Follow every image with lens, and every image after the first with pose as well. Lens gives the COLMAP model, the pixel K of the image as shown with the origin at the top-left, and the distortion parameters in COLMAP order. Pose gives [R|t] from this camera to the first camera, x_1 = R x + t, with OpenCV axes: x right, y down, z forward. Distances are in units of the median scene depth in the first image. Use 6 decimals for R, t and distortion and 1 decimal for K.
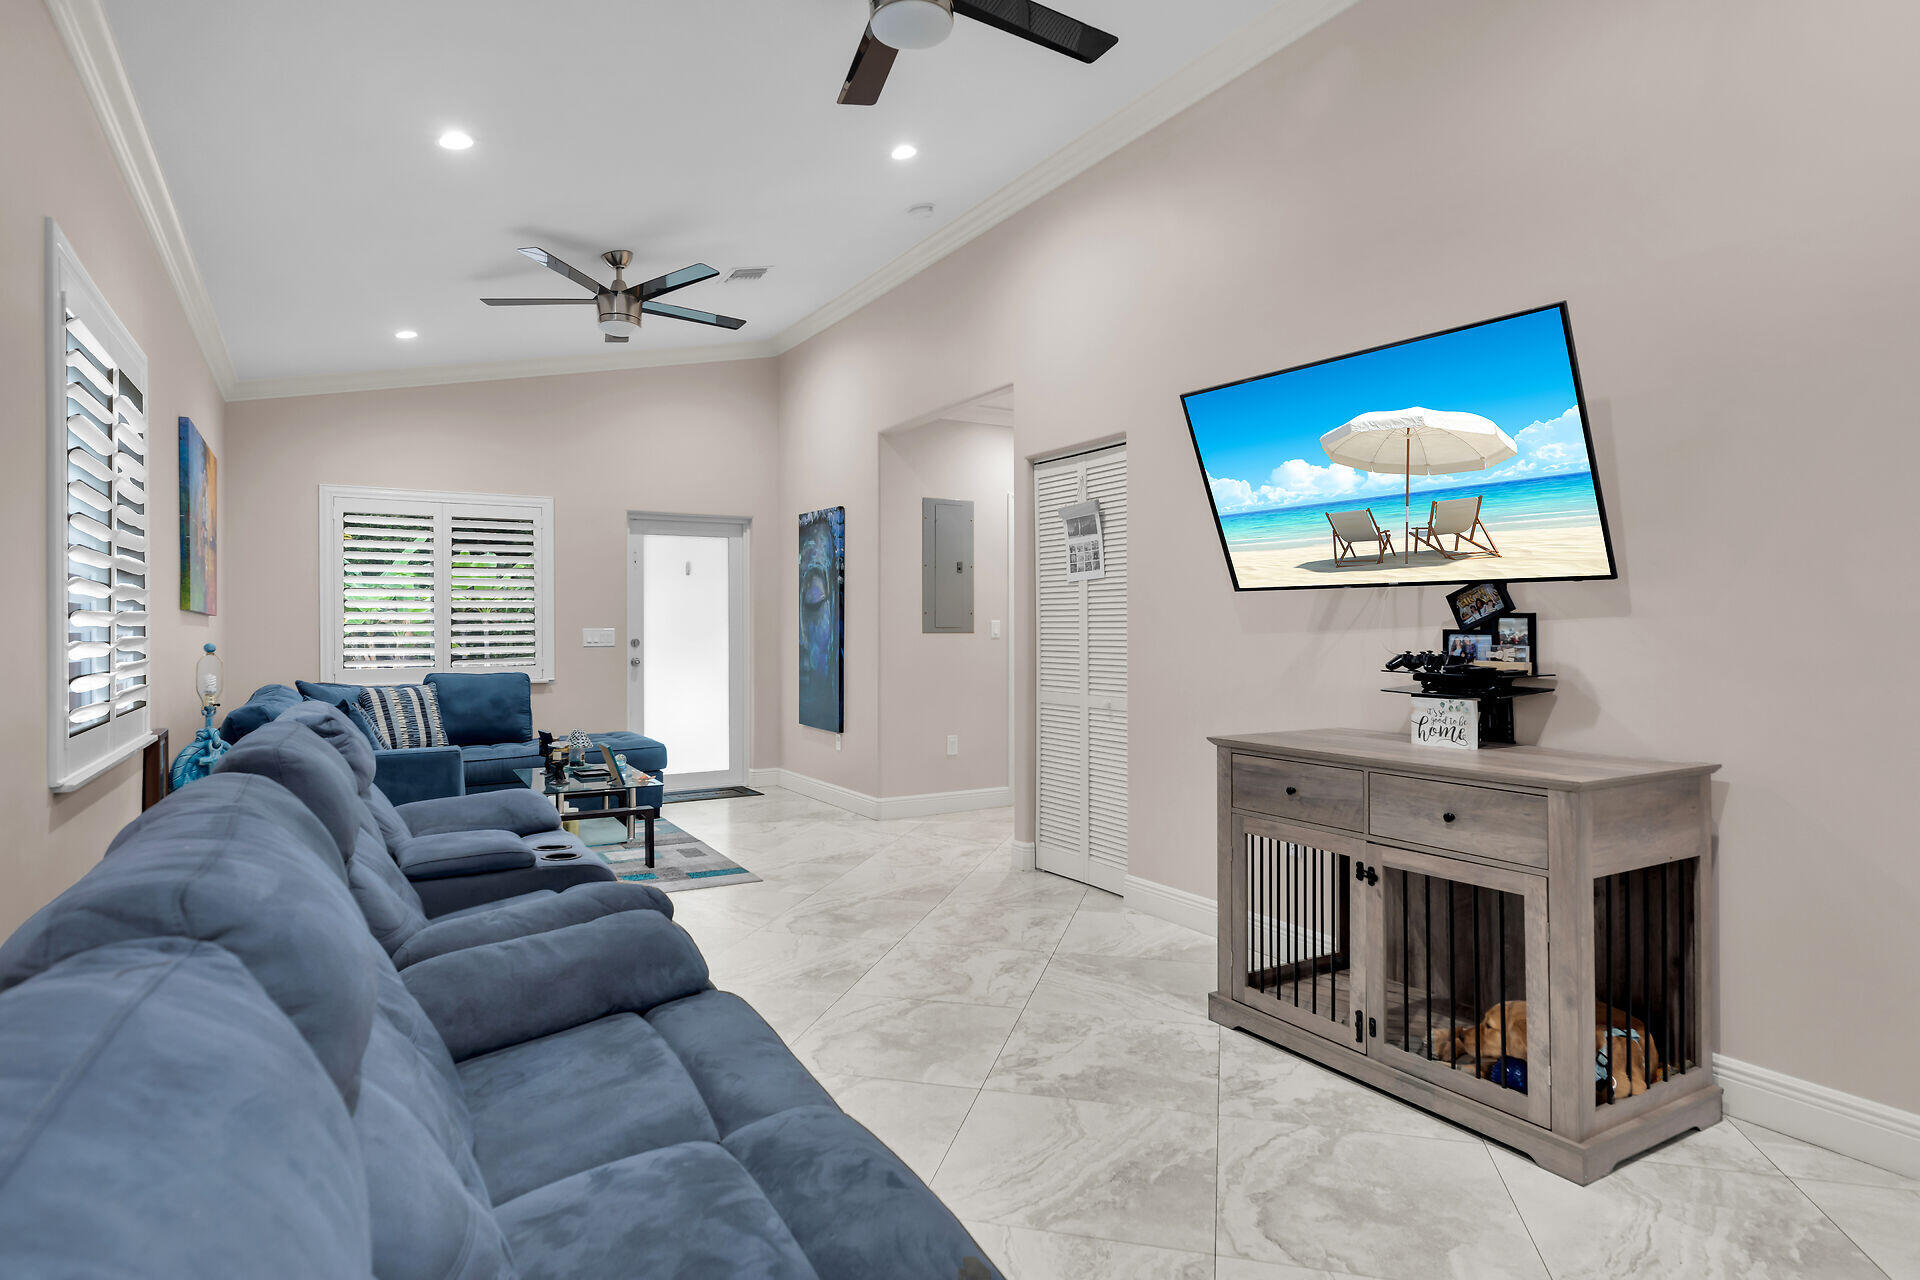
lens RADIAL K [[1068.1, 0, 980.2], [0, 1068.1, 633.7], [0, 0, 1]] dist [0.007510, -0.000301]
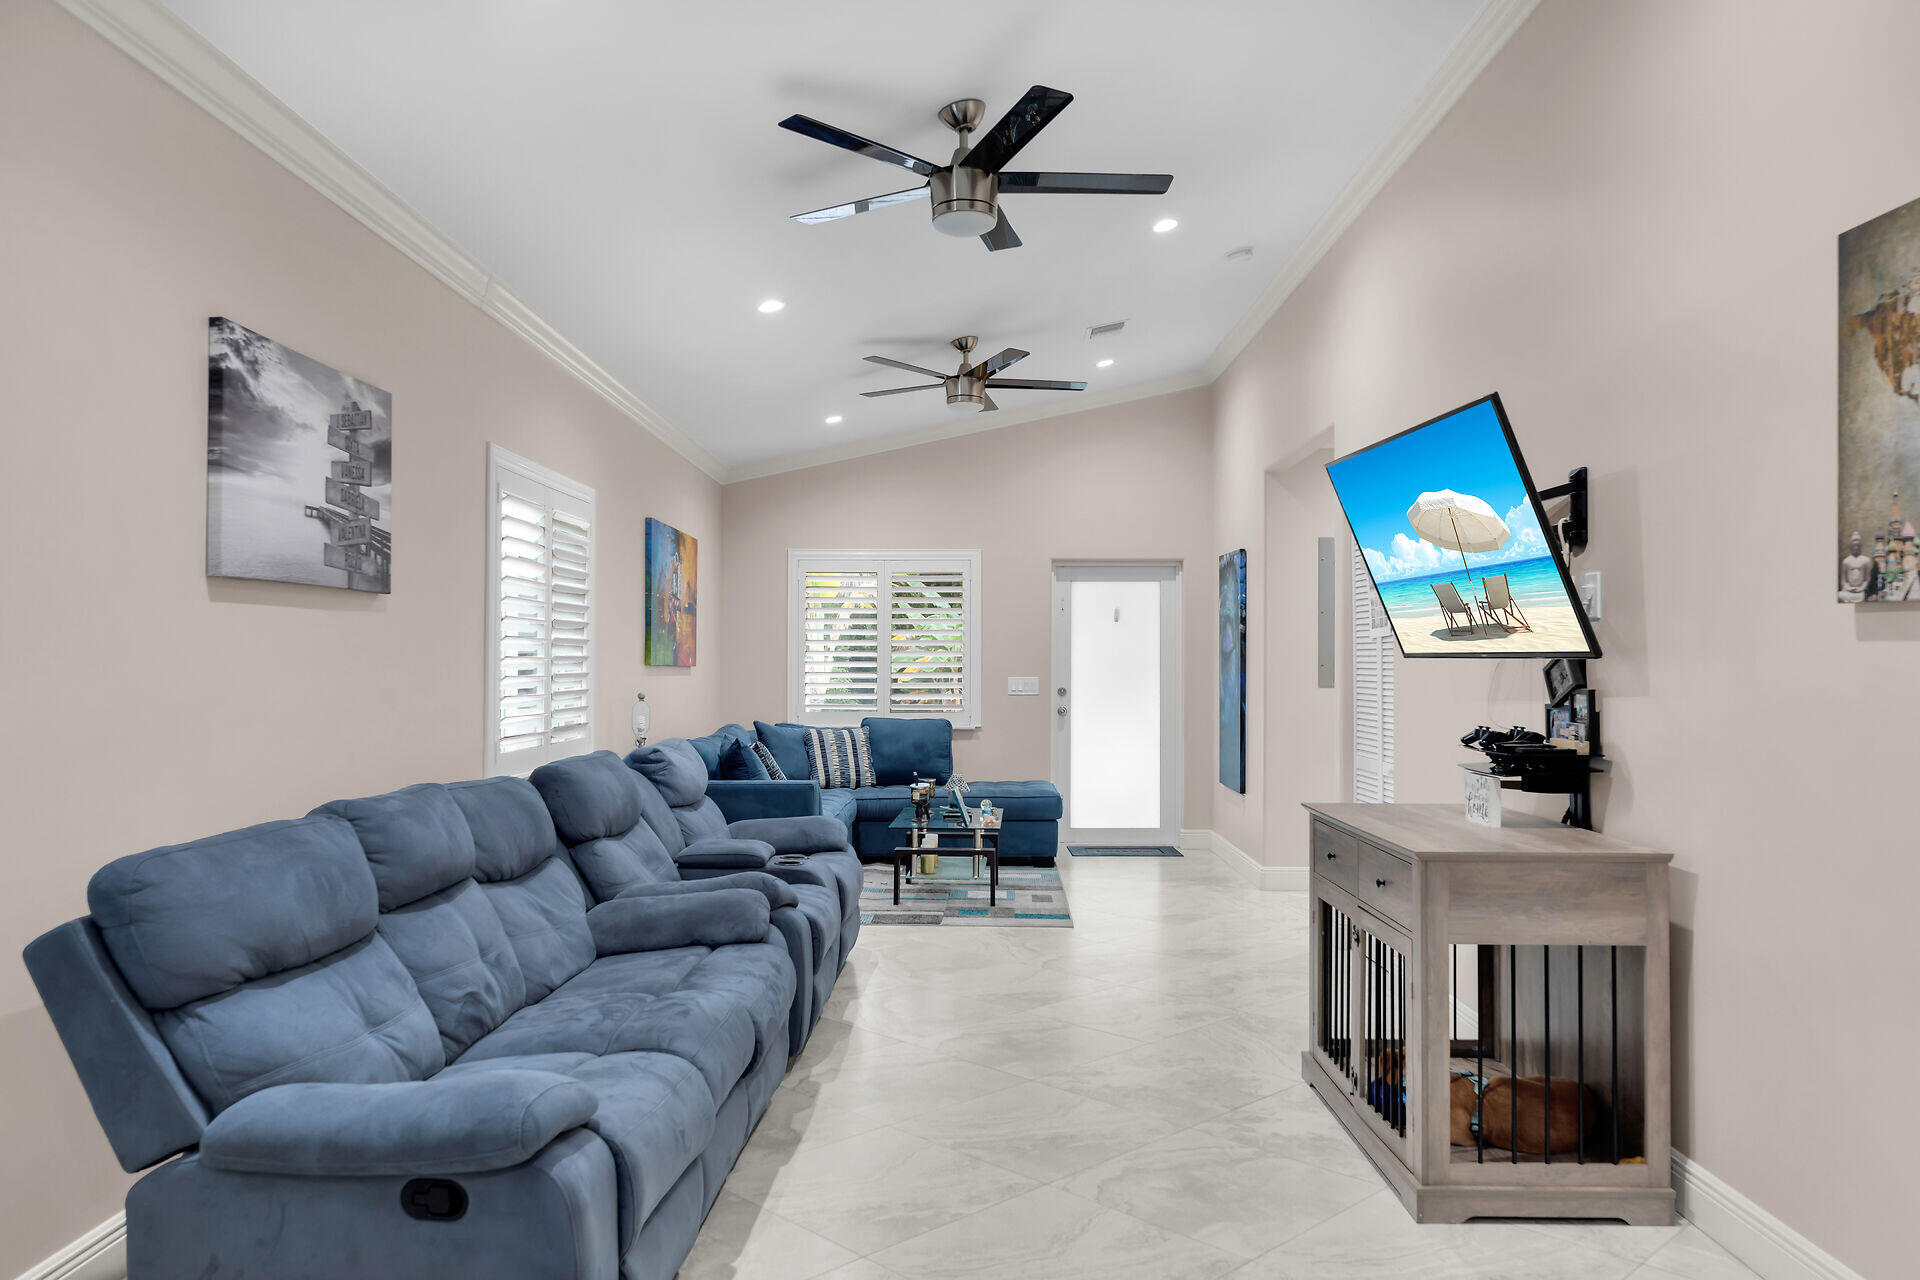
lens RADIAL K [[1358.3, 0, 966.6], [0, 1358.3, 644.7], [0, 0, 1]] dist [0.004723, 0.004716]
pose [[0.858731, -0.000906, -0.512426, 0.341647], [-0.009082, 0.999814, -0.016989, -0.017615], [0.512346, 0.019243, 0.858563, -0.169725]]
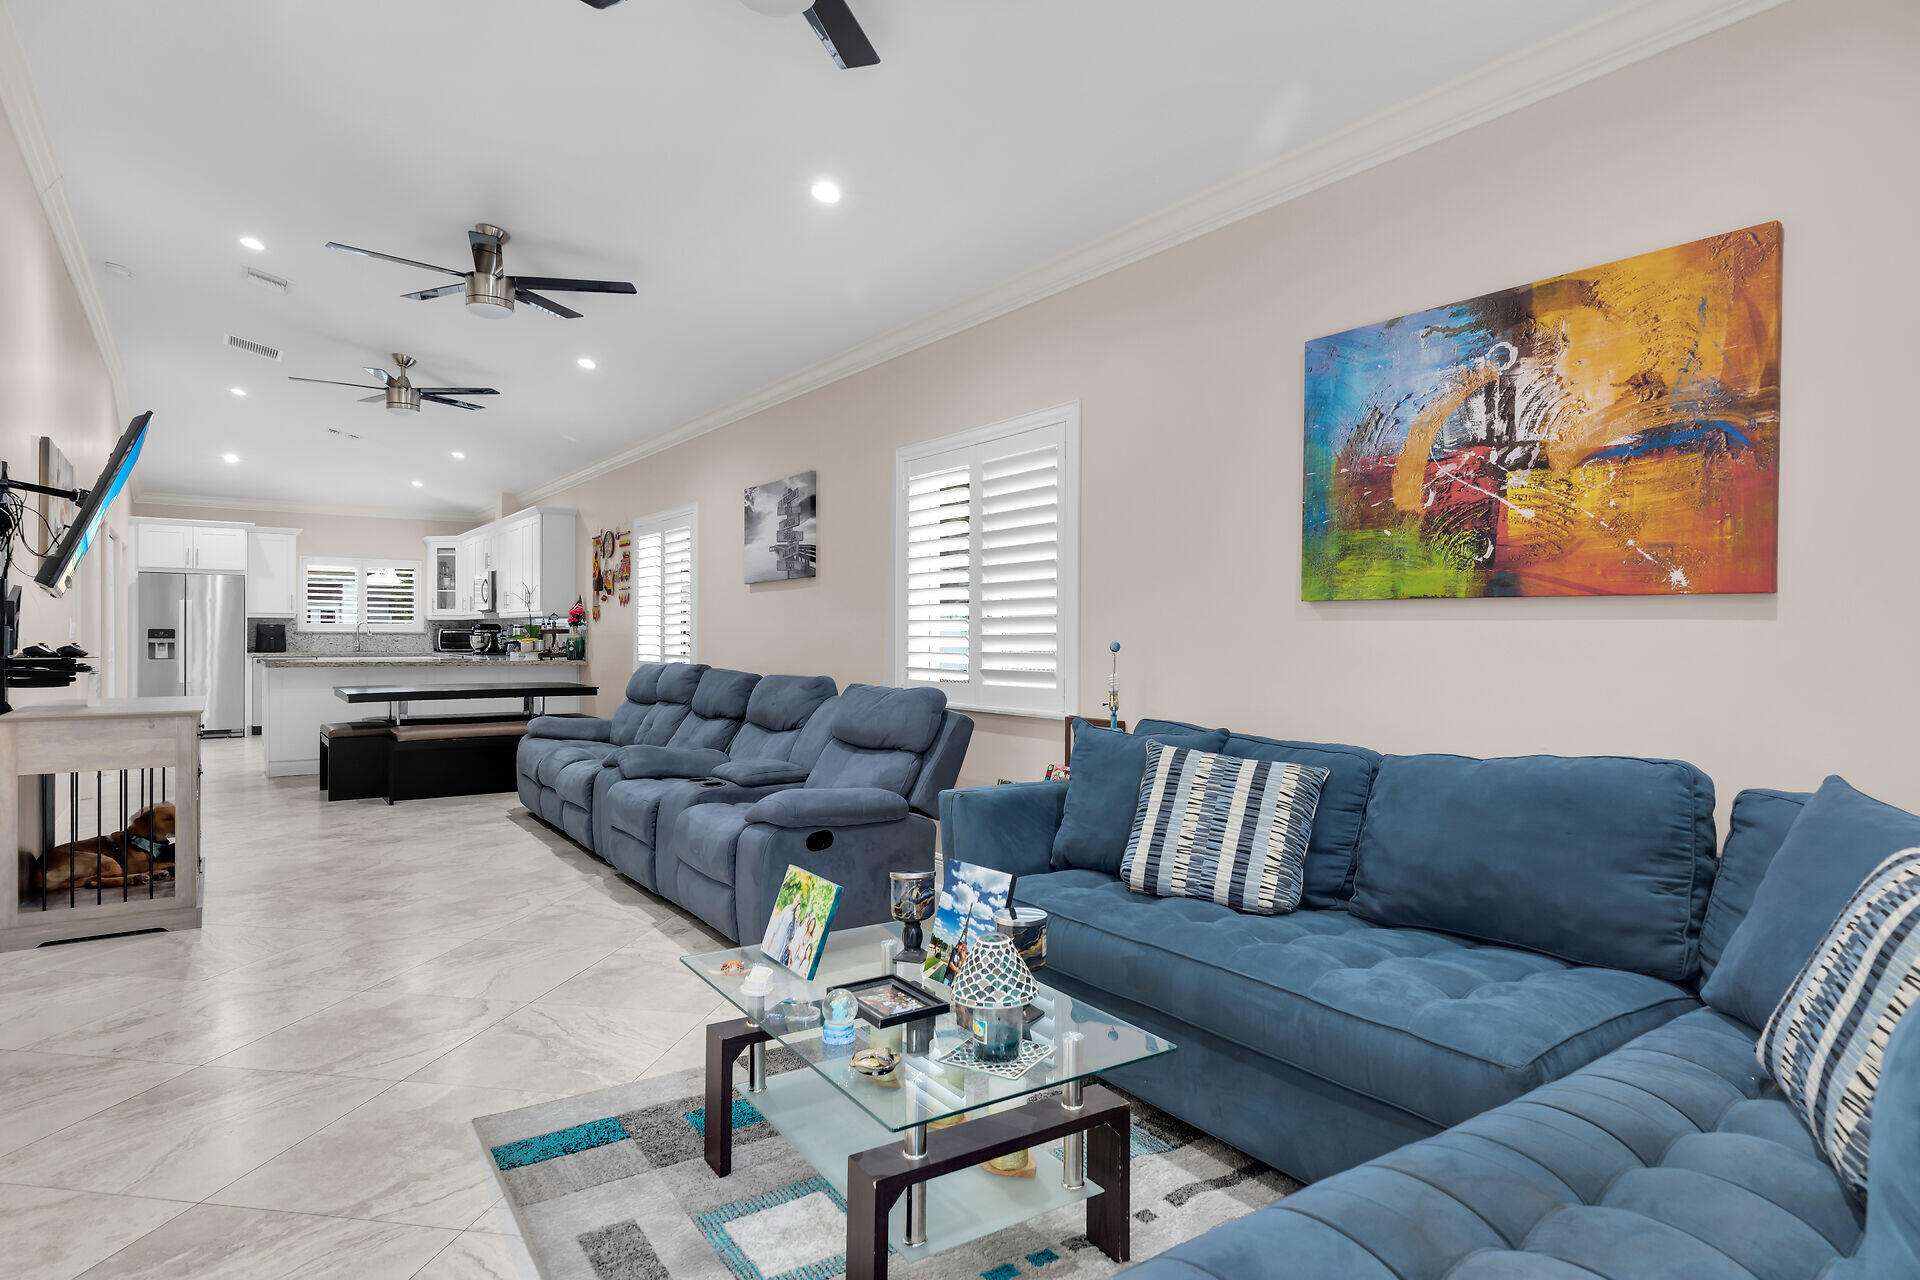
lens RADIAL K [[1068.1, 0, 979.6], [0, 1068.1, 625.2], [0, 0, 1]] dist [0.007510, -0.000301]
pose [[-0.995822, 0.009597, -0.090812, -0.373264], [0.009164, 0.999945, 0.005183, -0.009394], [0.090857, 0.004329, -0.995855, 1.402916]]
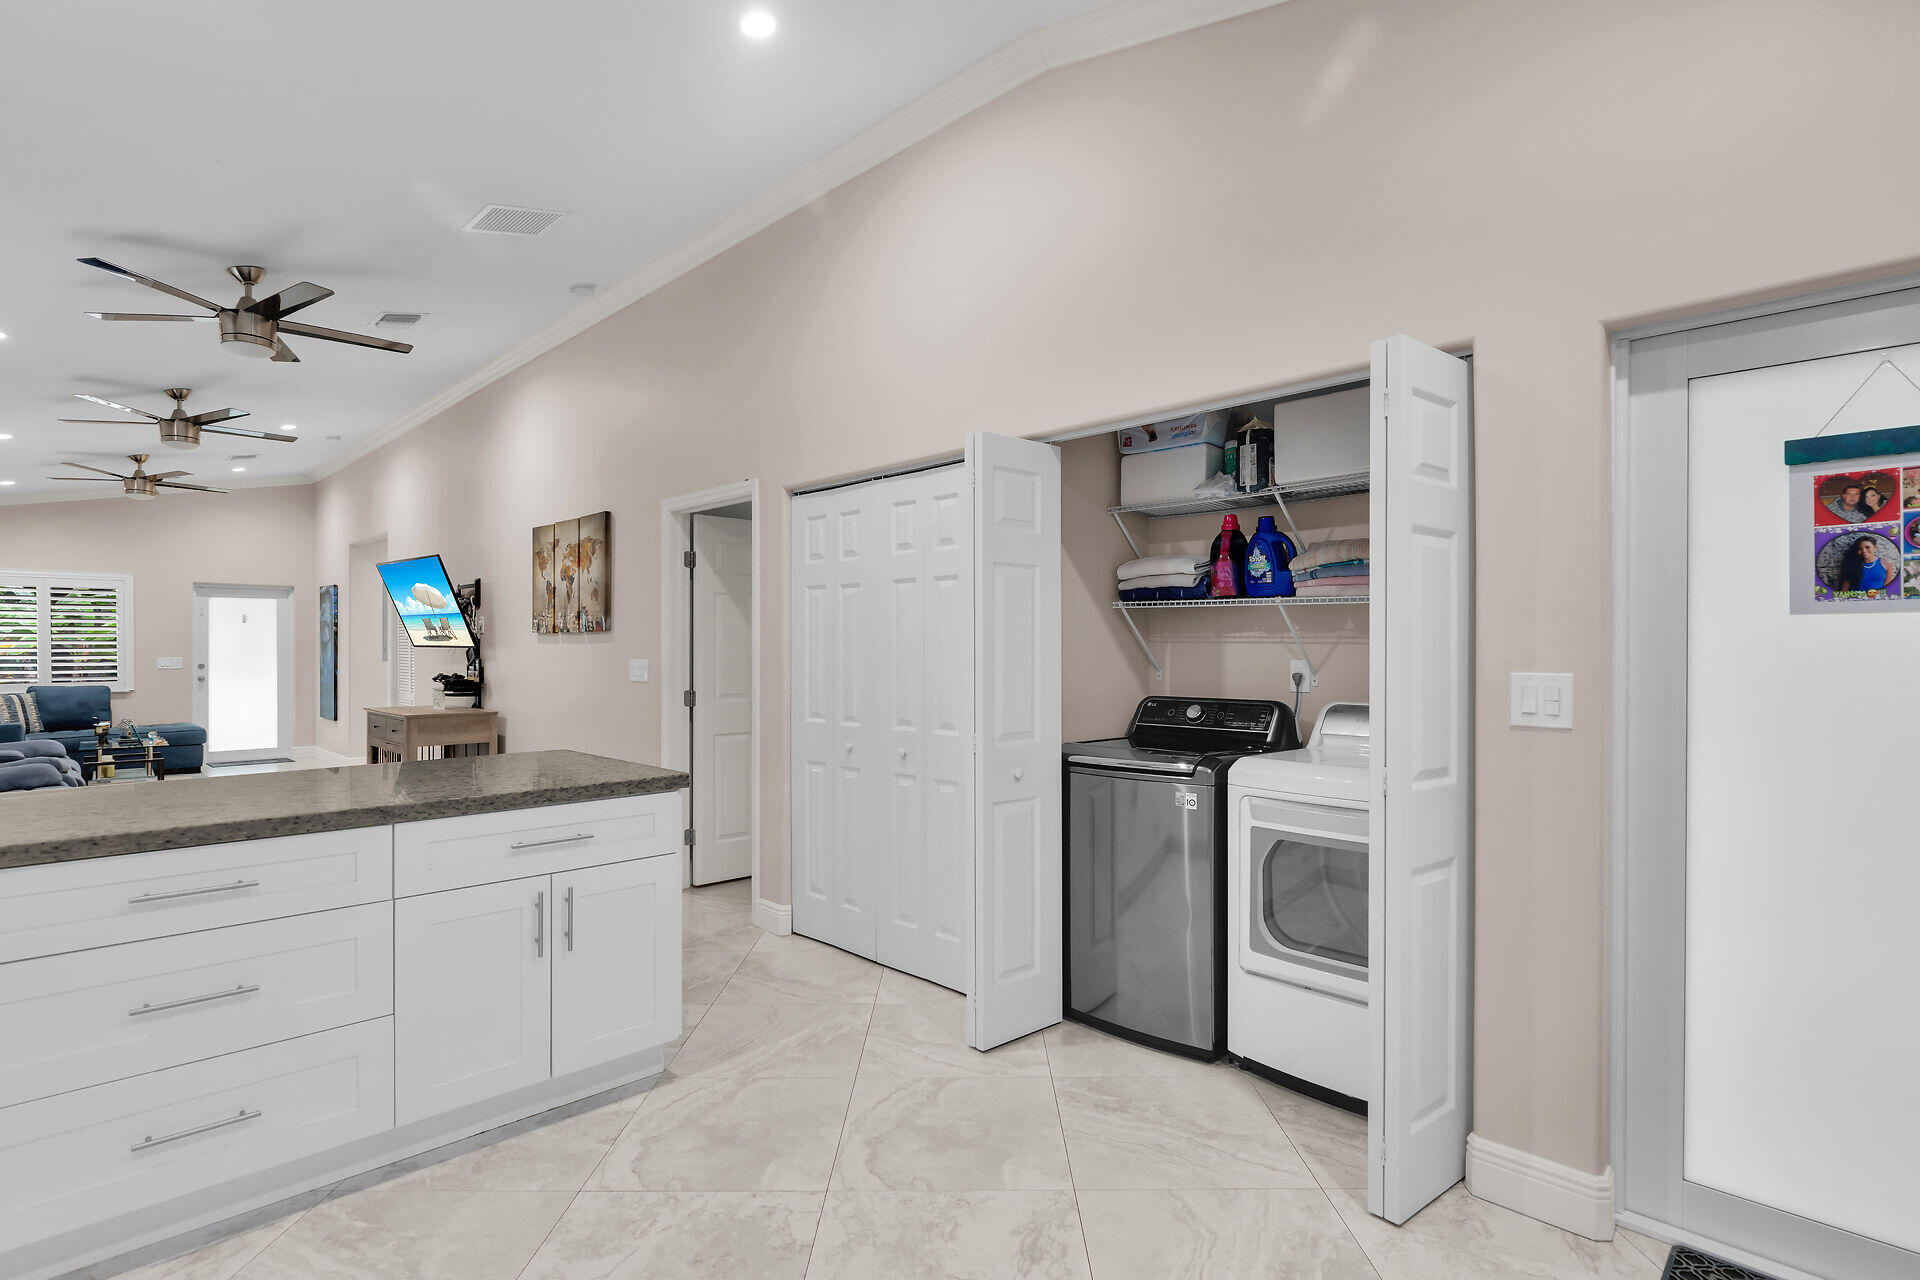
lens RADIAL K [[911.5, 0, 954.6], [0, 911.5, 652.6], [0, 0, 1]] dist [-0.004458, -0.000342]
pose [[0.966940, 0.003731, 0.254979, 0.563456], [-0.003465, 0.999993, -0.001494, -0.018824], [-0.254982, 0.000561, 0.966946, -0.787052]]
